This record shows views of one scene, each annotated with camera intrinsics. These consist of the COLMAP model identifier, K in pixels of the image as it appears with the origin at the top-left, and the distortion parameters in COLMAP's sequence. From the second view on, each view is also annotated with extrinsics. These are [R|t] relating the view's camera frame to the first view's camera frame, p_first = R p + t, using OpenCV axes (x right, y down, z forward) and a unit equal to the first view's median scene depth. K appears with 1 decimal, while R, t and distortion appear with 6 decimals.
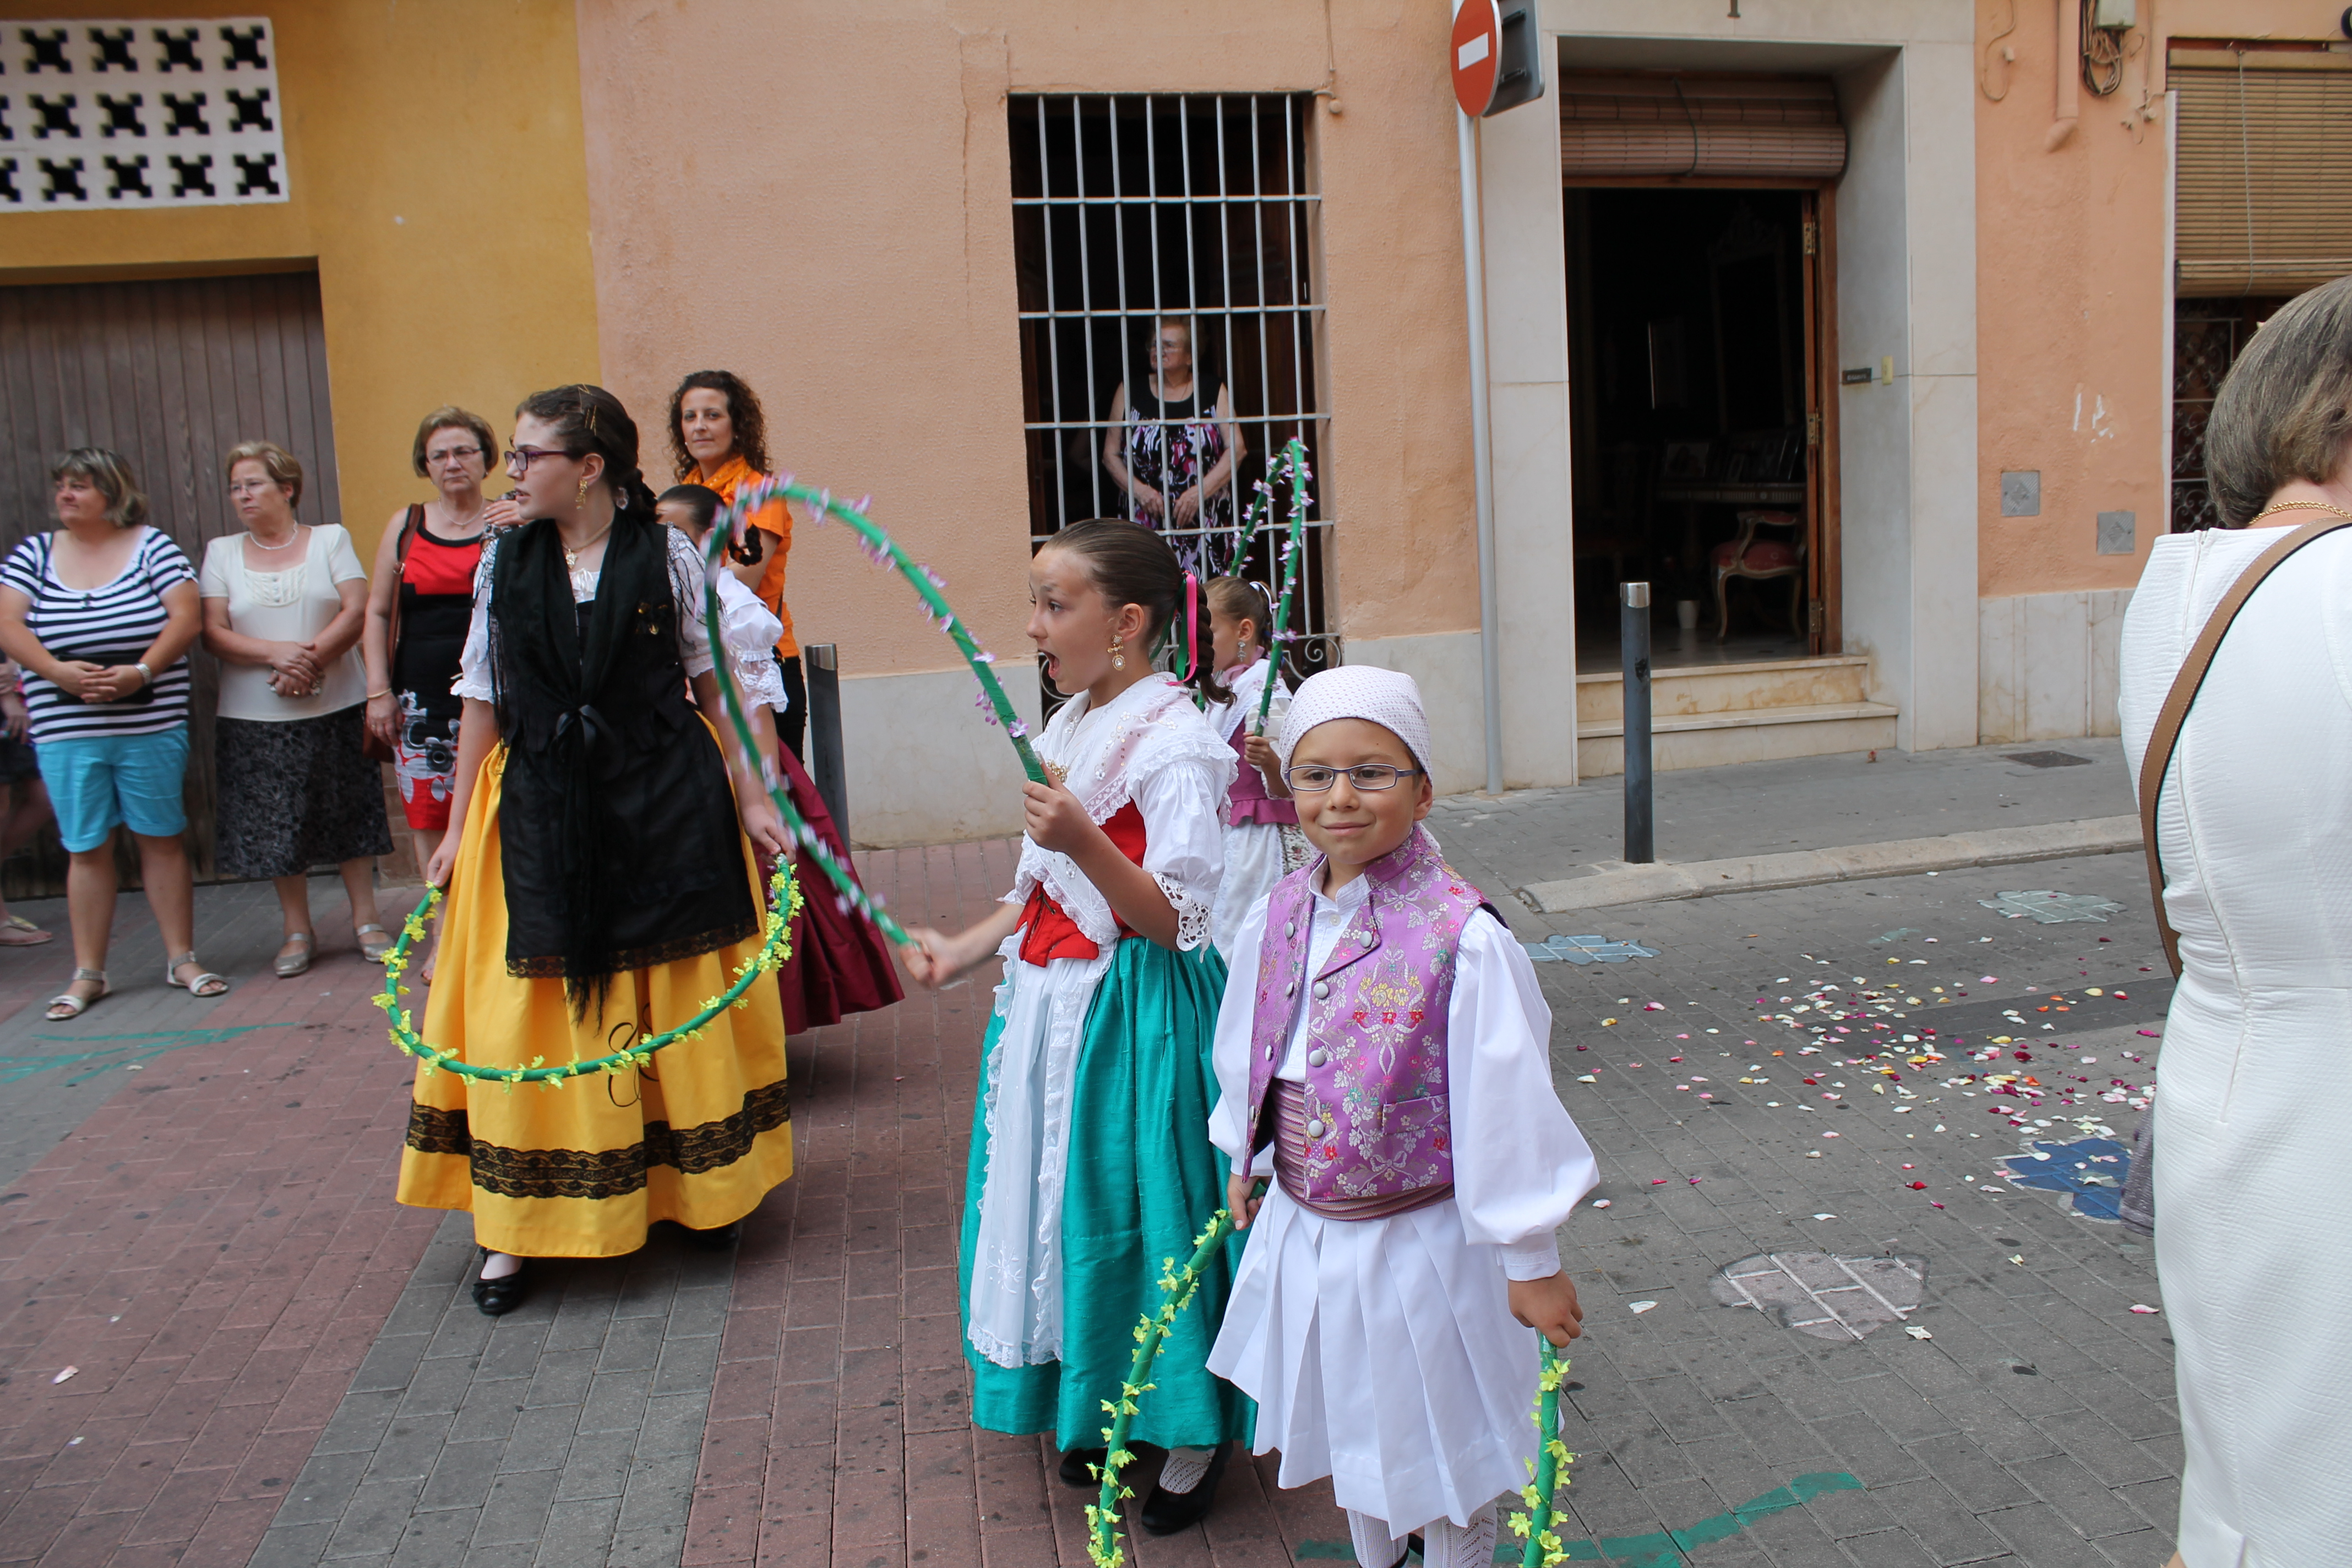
lens RADIAL K [[1990.2, 0, 1176.0], [0, 1990.2, 784.0], [0, 0, 1]] dist [-0.166568, 0.148625]
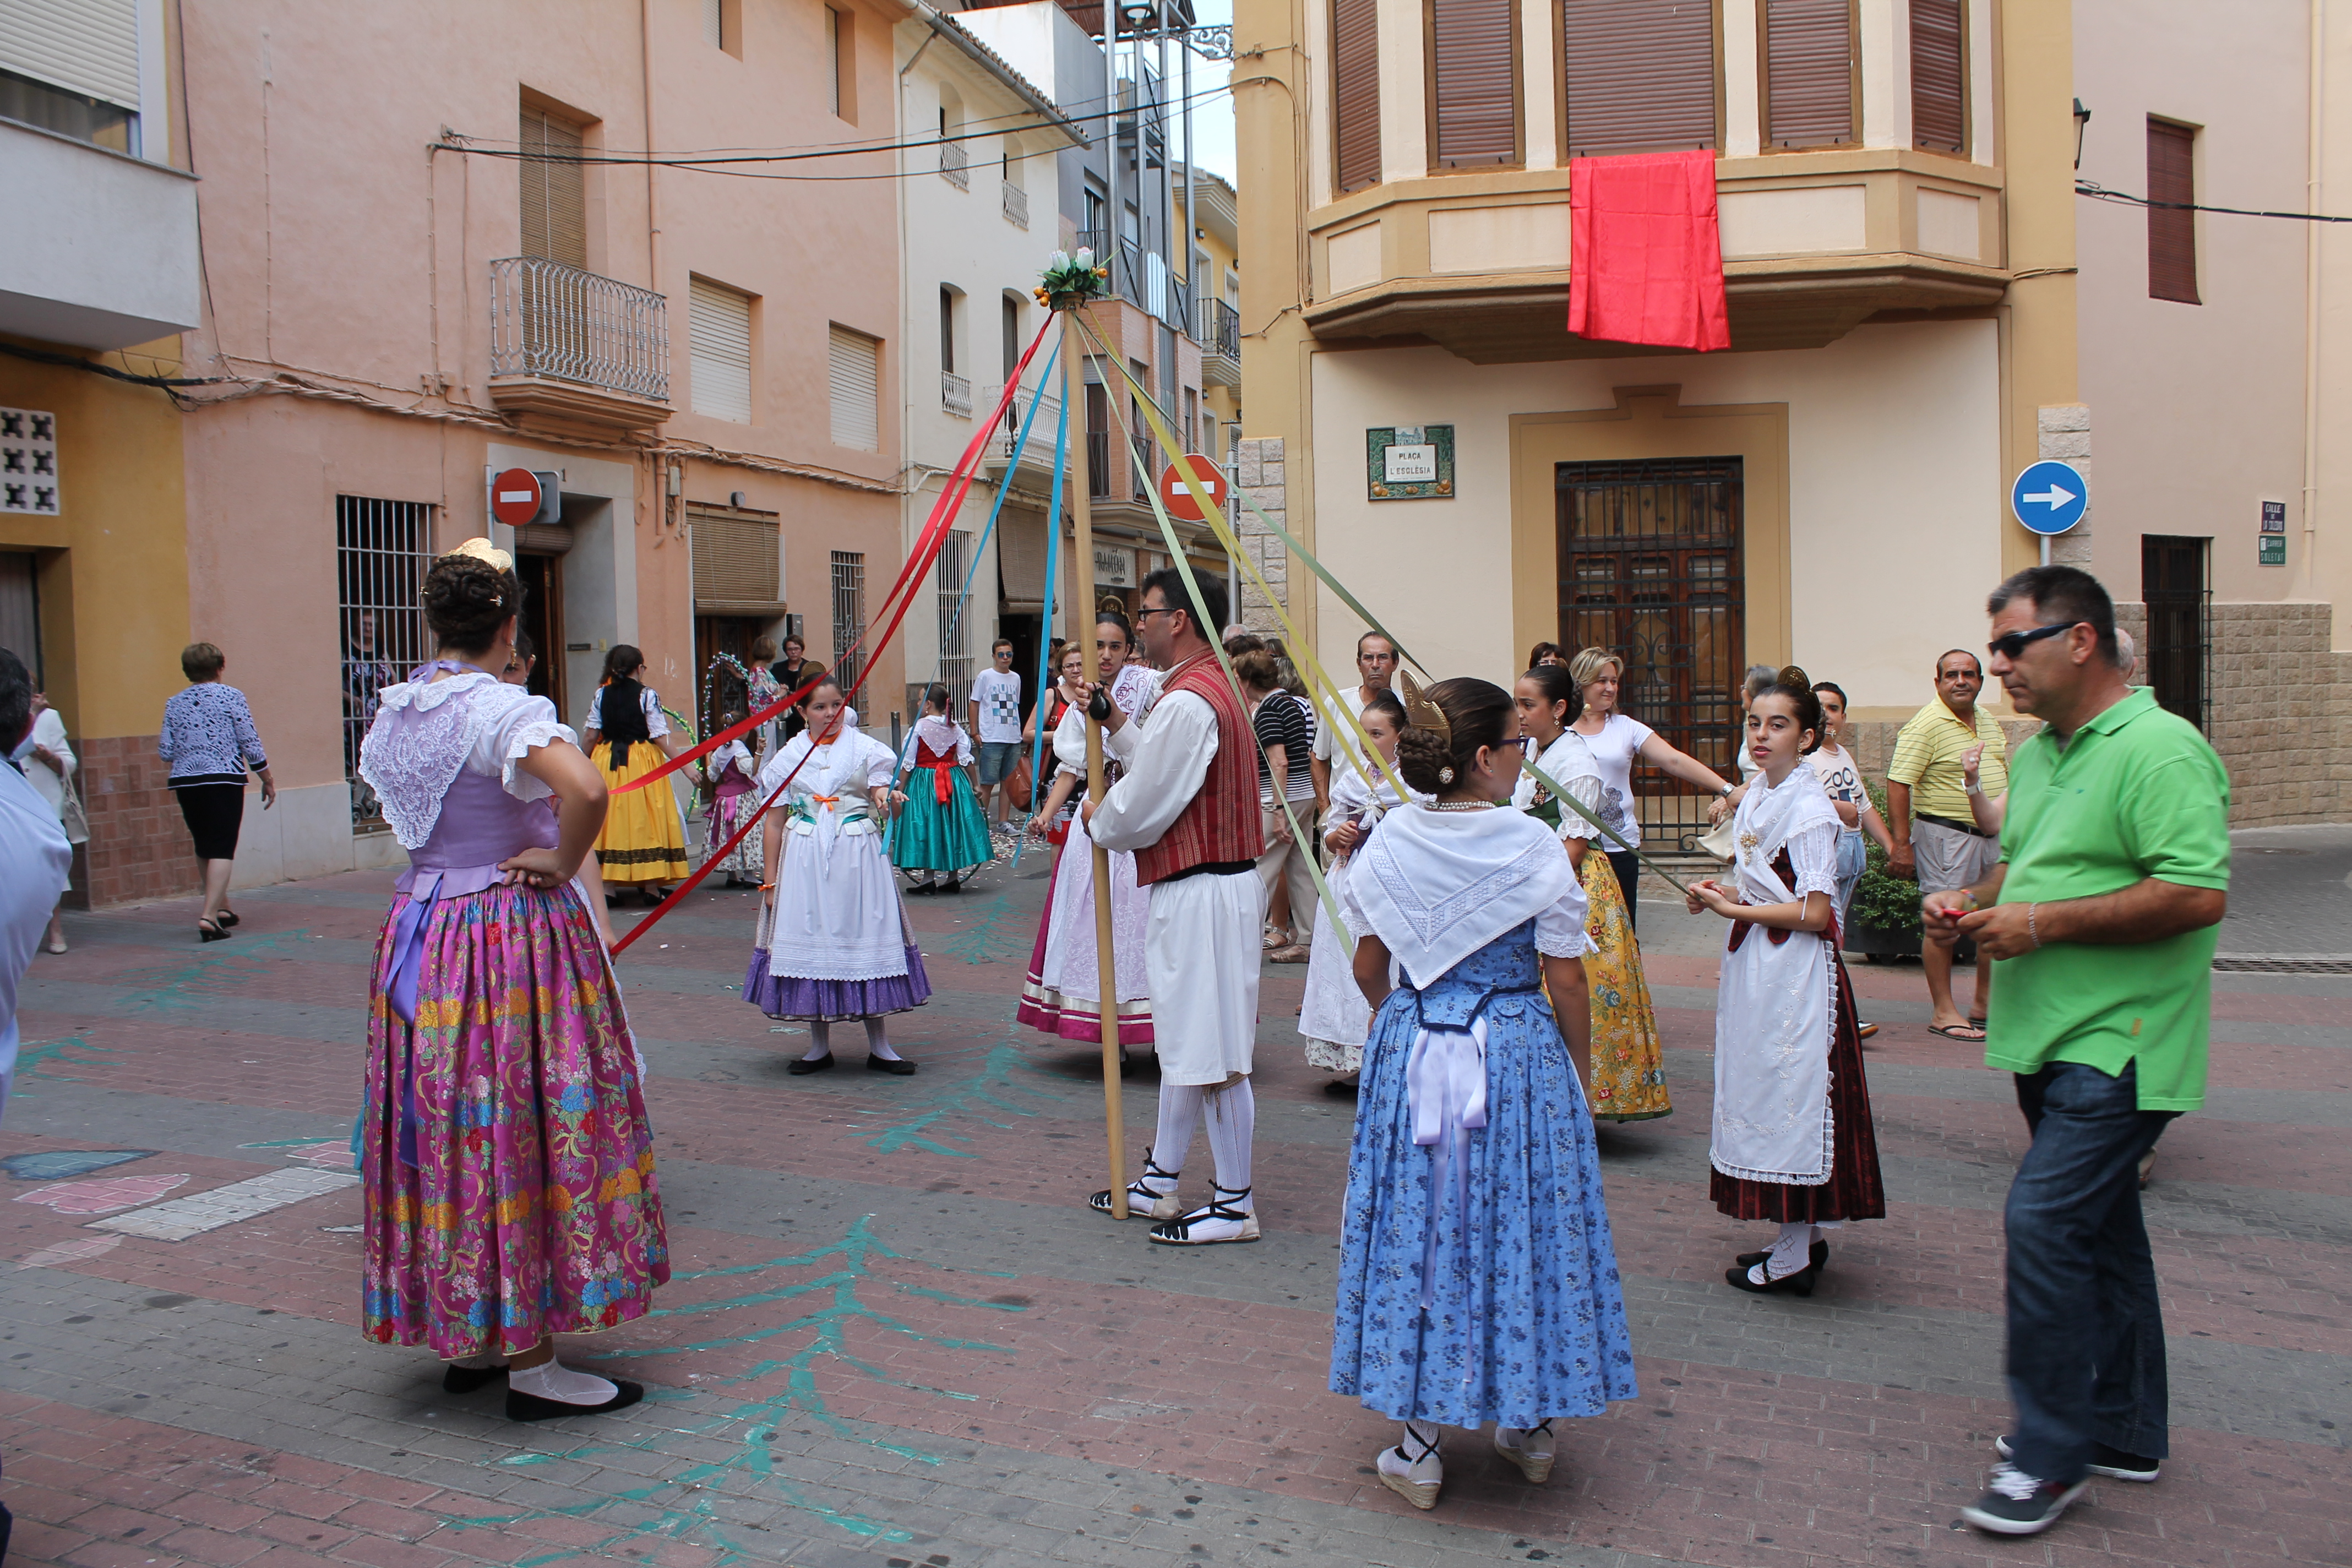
lens RADIAL K [[1990.2, 0, 1176.0], [0, 1990.2, 784.0], [0, 0, 1]] dist [-0.166568, 0.148625]
pose [[0.473611, -0.031452, 0.880172, -1.522068], [0.183134, 0.981036, -0.063486, 0.233583], [-0.861484, 0.191257, 0.470389, -0.649596]]
